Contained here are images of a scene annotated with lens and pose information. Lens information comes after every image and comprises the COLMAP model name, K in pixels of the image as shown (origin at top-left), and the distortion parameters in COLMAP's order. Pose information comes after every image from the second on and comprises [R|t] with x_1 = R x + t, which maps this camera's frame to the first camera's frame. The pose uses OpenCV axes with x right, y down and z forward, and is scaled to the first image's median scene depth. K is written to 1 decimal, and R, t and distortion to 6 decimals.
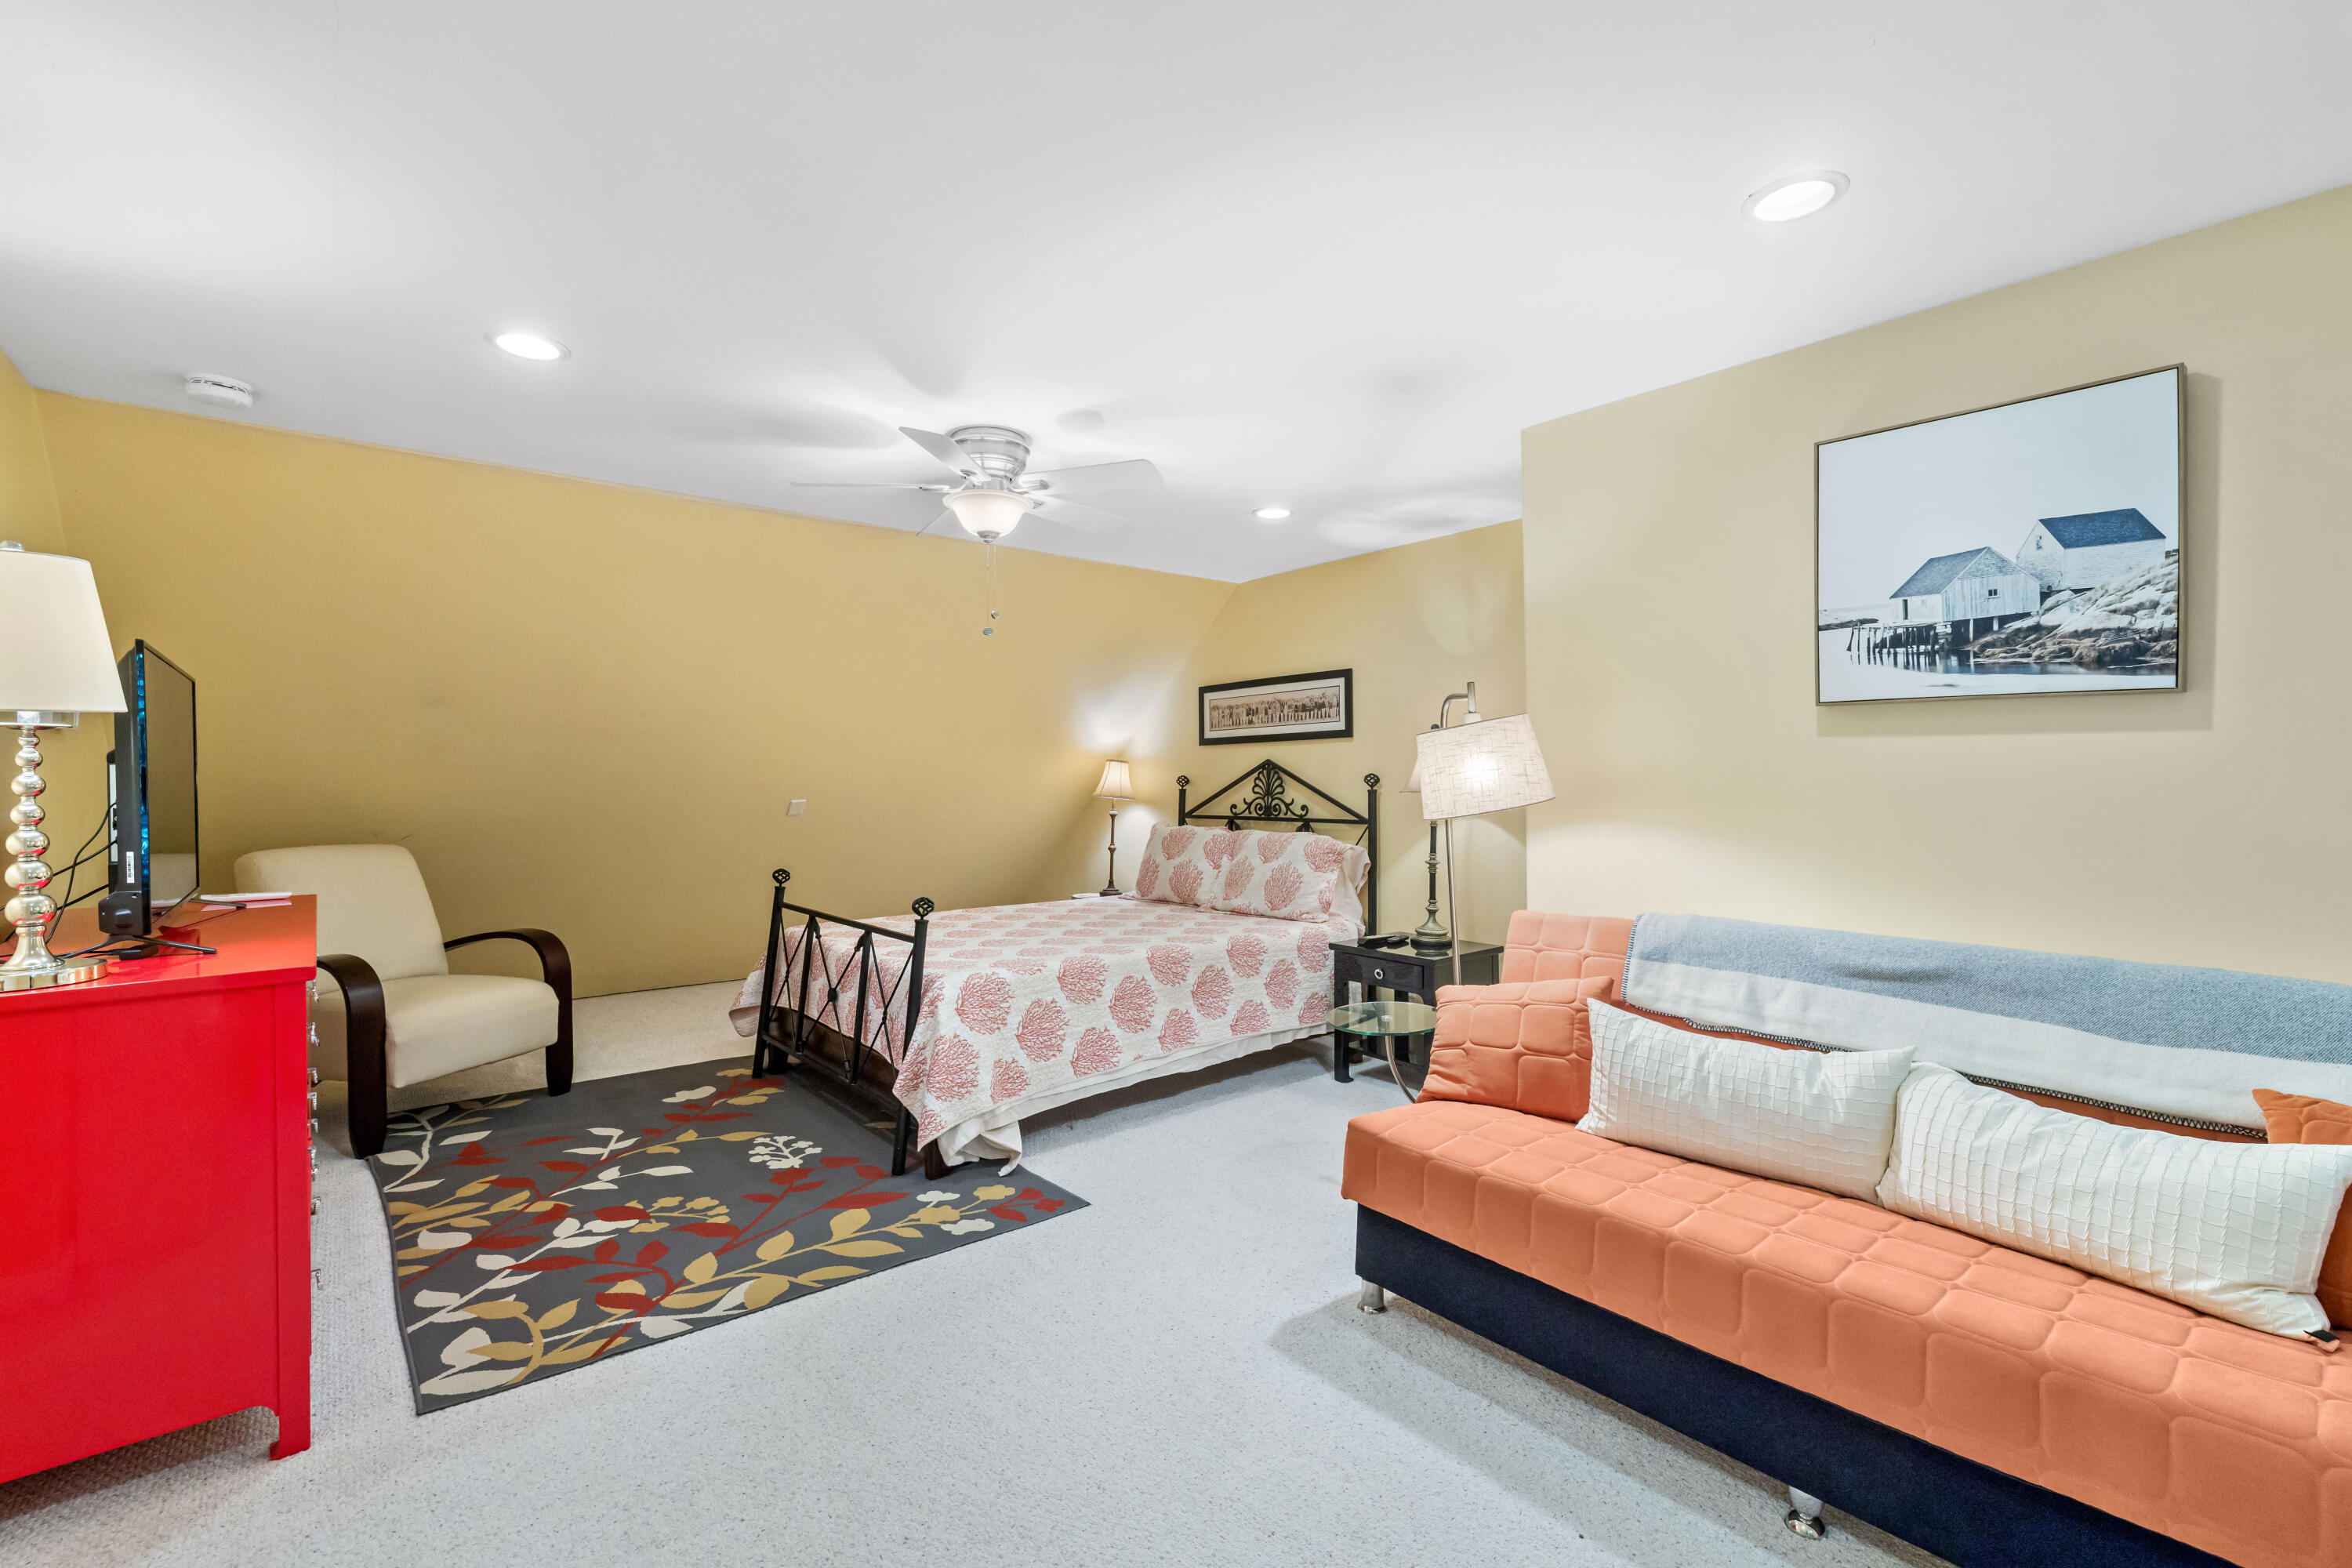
lens RADIAL K [[1006.1, 0, 1180.5], [0, 1006.1, 775.3], [0, 0, 1]] dist [0.000727, -0.000599]
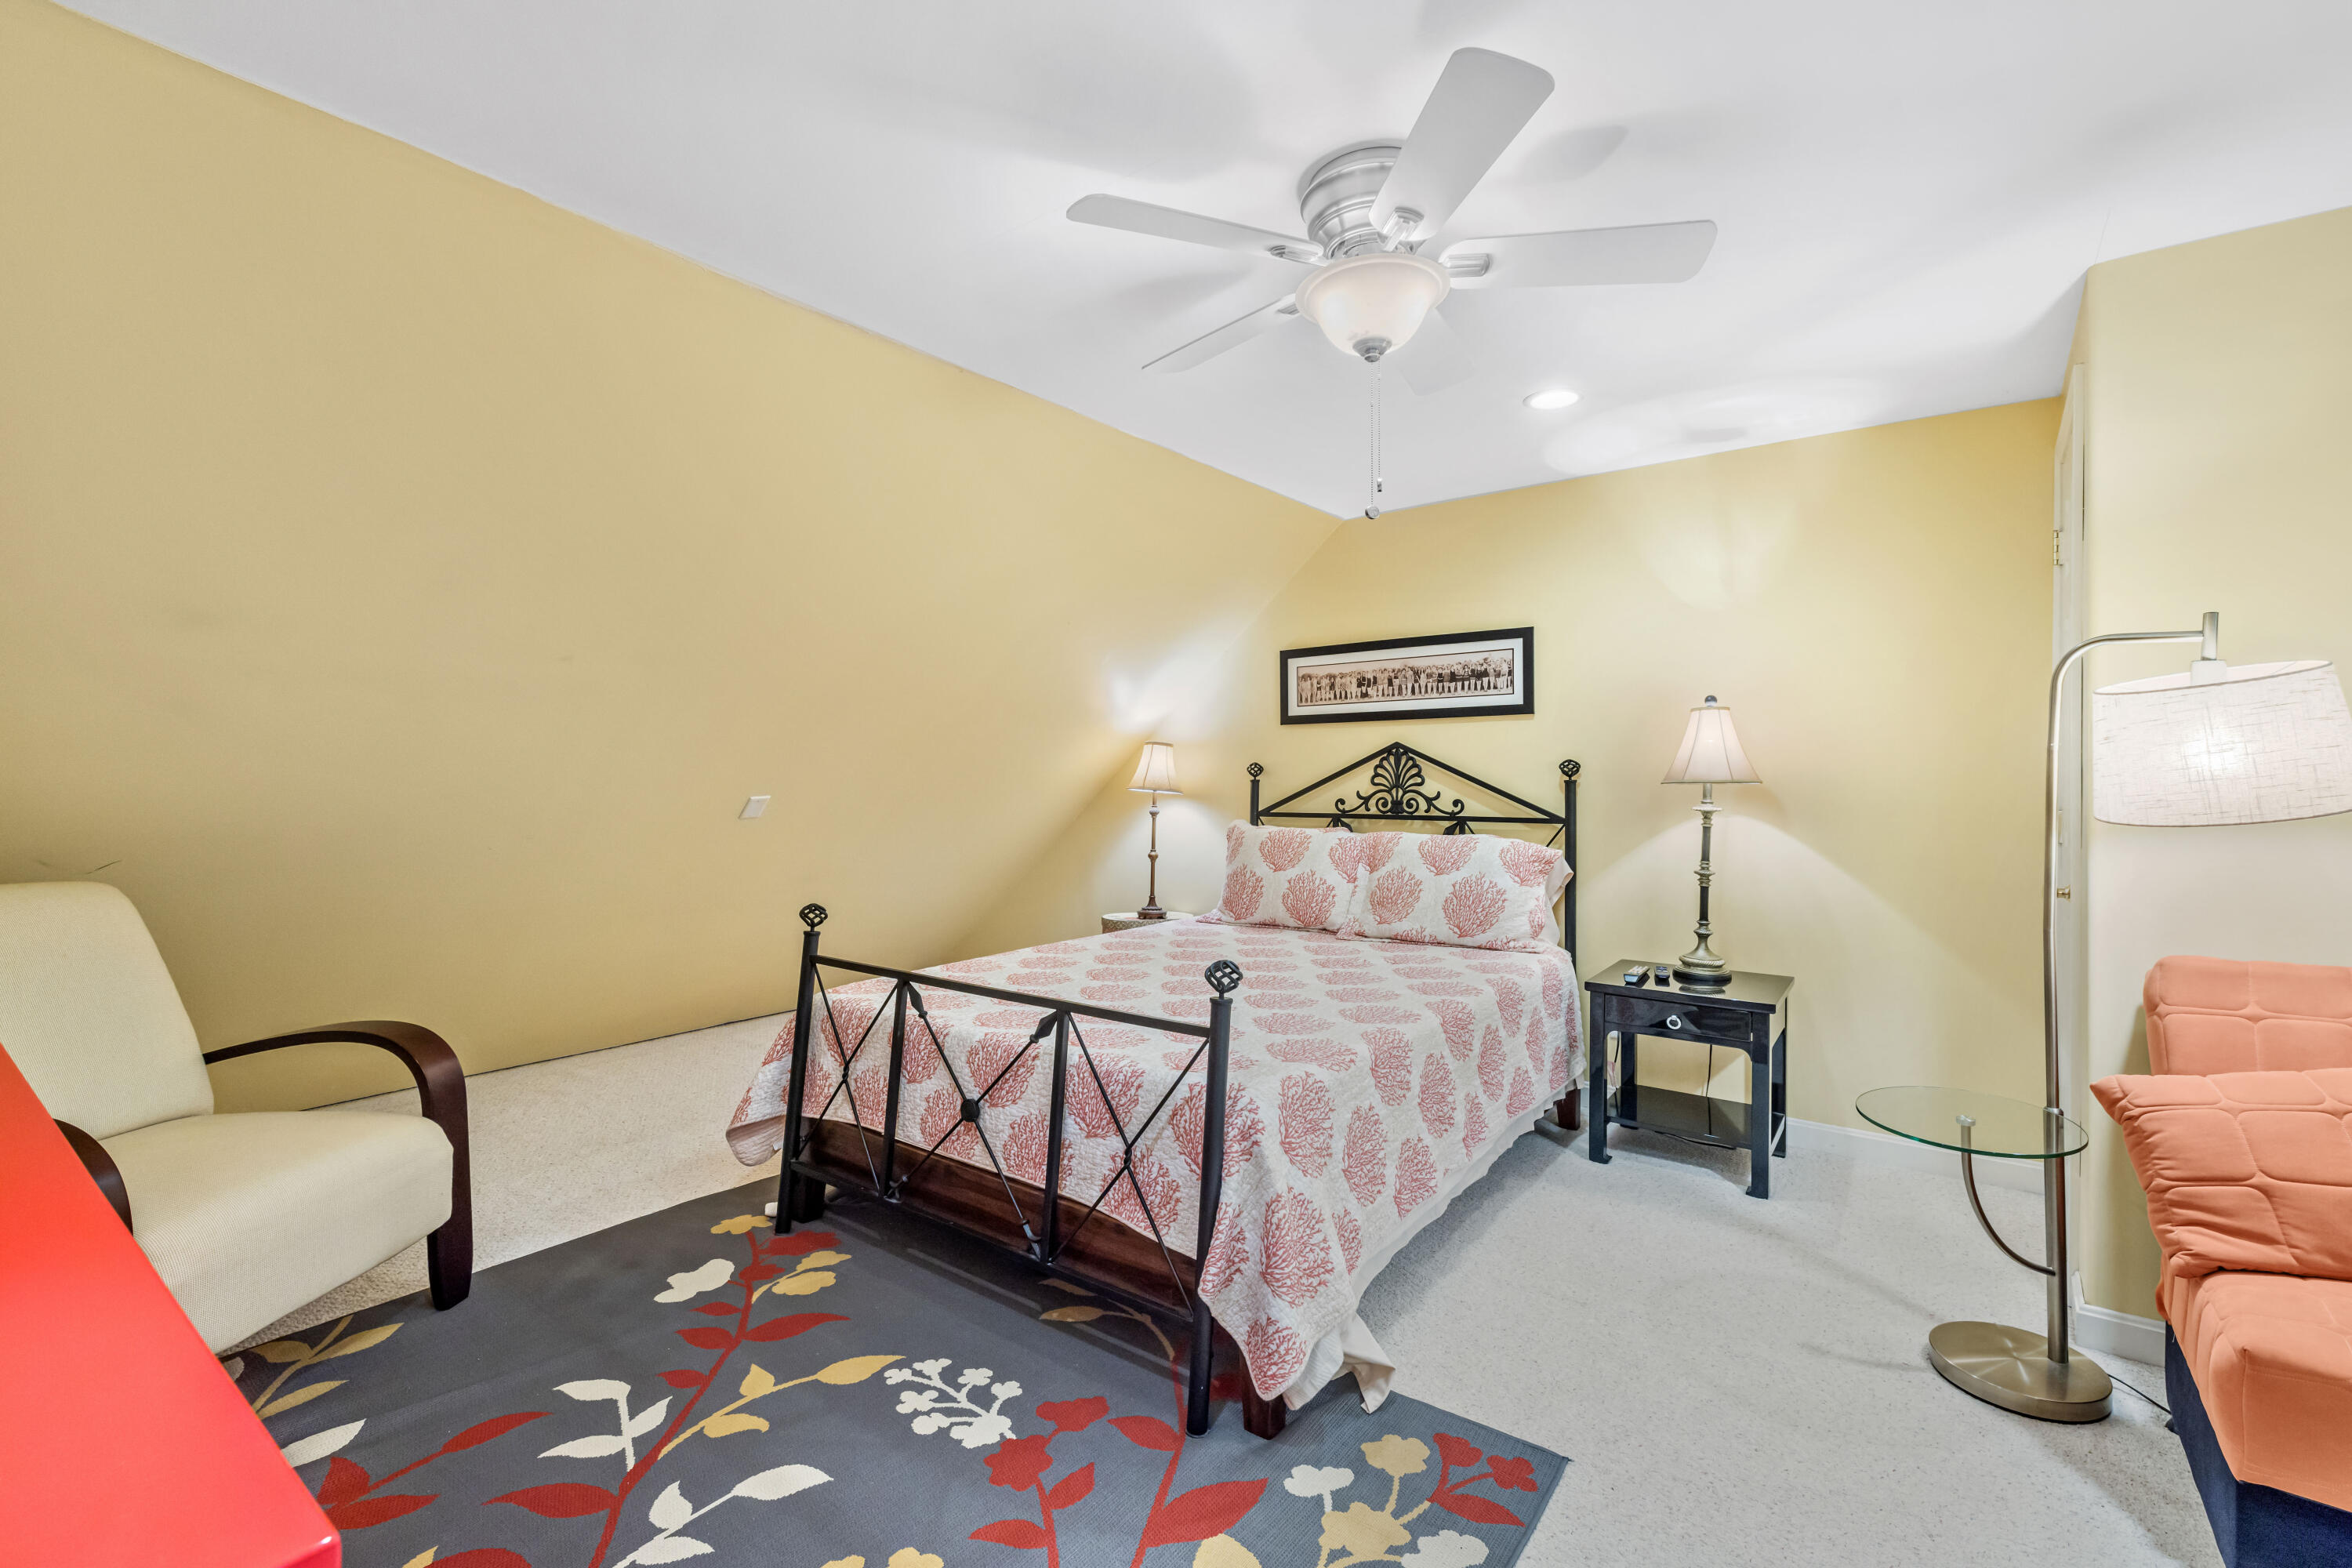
lens RADIAL K [[1006.1, 0, 1168.8], [0, 1006.1, 787.9], [0, 0, 1]] dist [0.000727, -0.000599]
pose [[0.975284, -0.002820, 0.220936, -0.421779], [-0.001833, 0.999781, 0.020851, 0.006701], [-0.220946, -0.020741, 0.975065, 0.429617]]
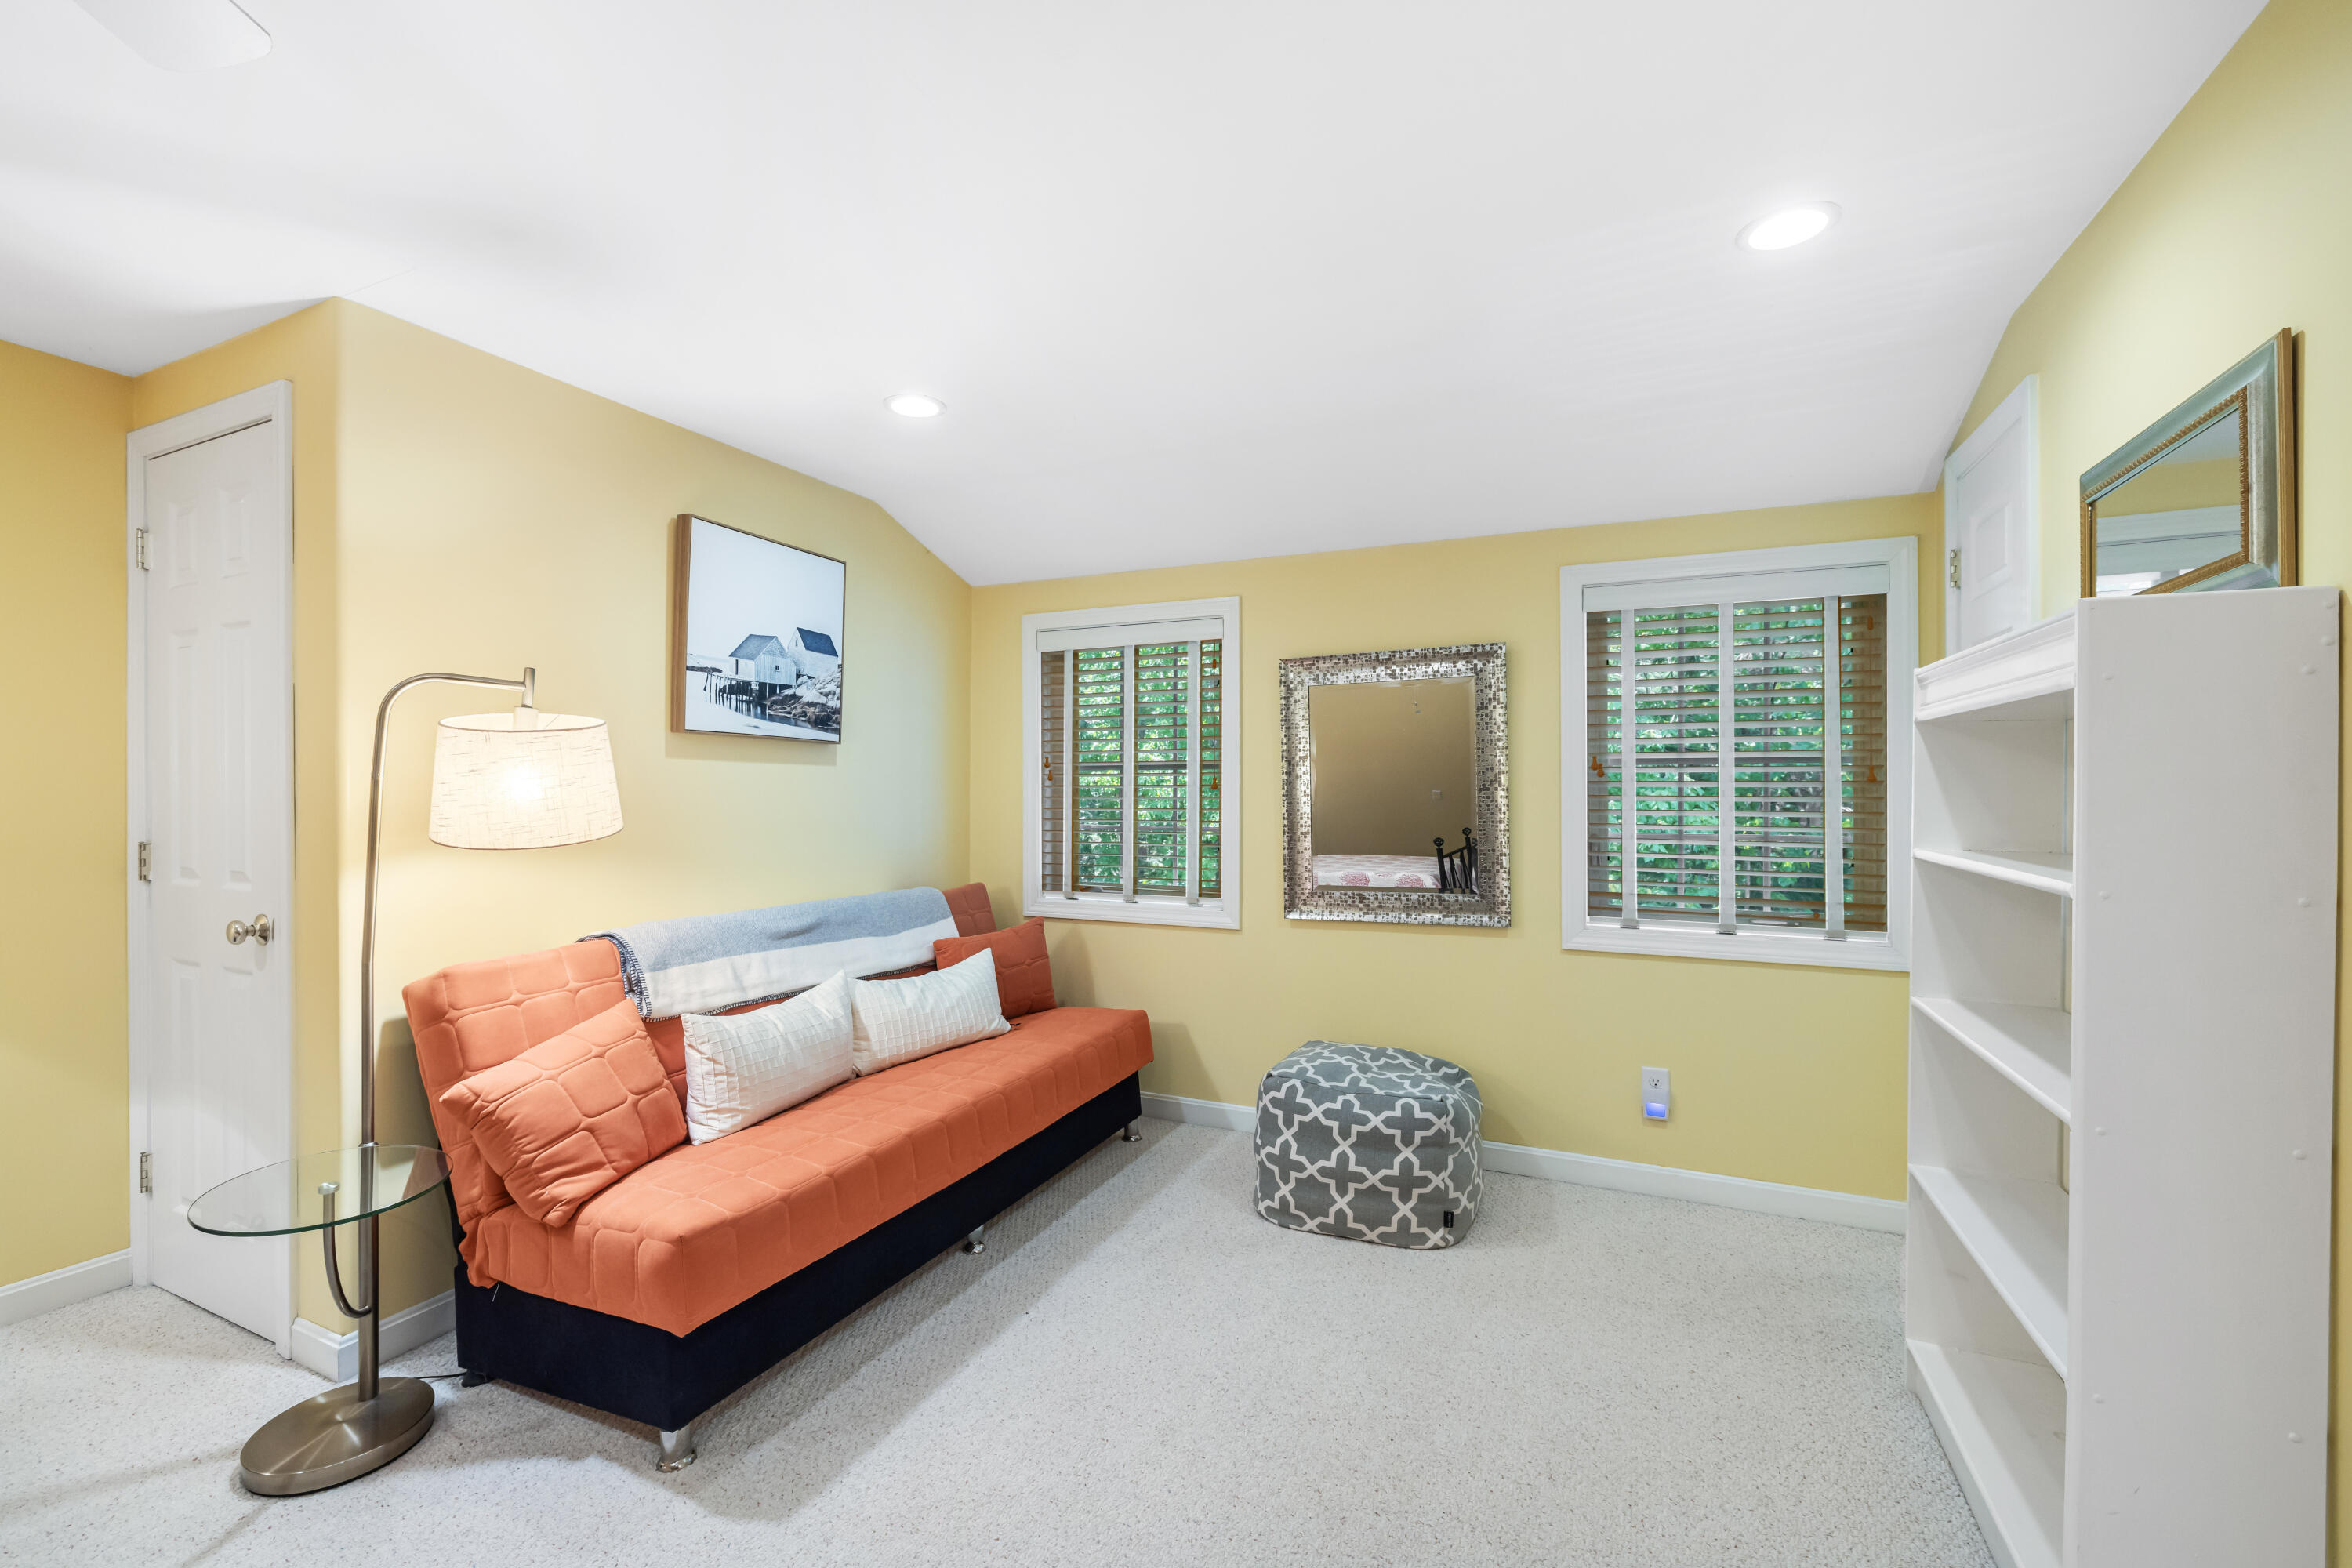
lens RADIAL K [[1006.1, 0, 1157.2], [0, 1006.1, 791.6], [0, 0, 1]] dist [0.000727, -0.000599]
pose [[-0.429281, 0.001424, 0.903170, -0.512141], [-0.004401, 0.999984, -0.003668, 0.002911], [-0.903160, -0.005549, -0.429268, 0.746113]]
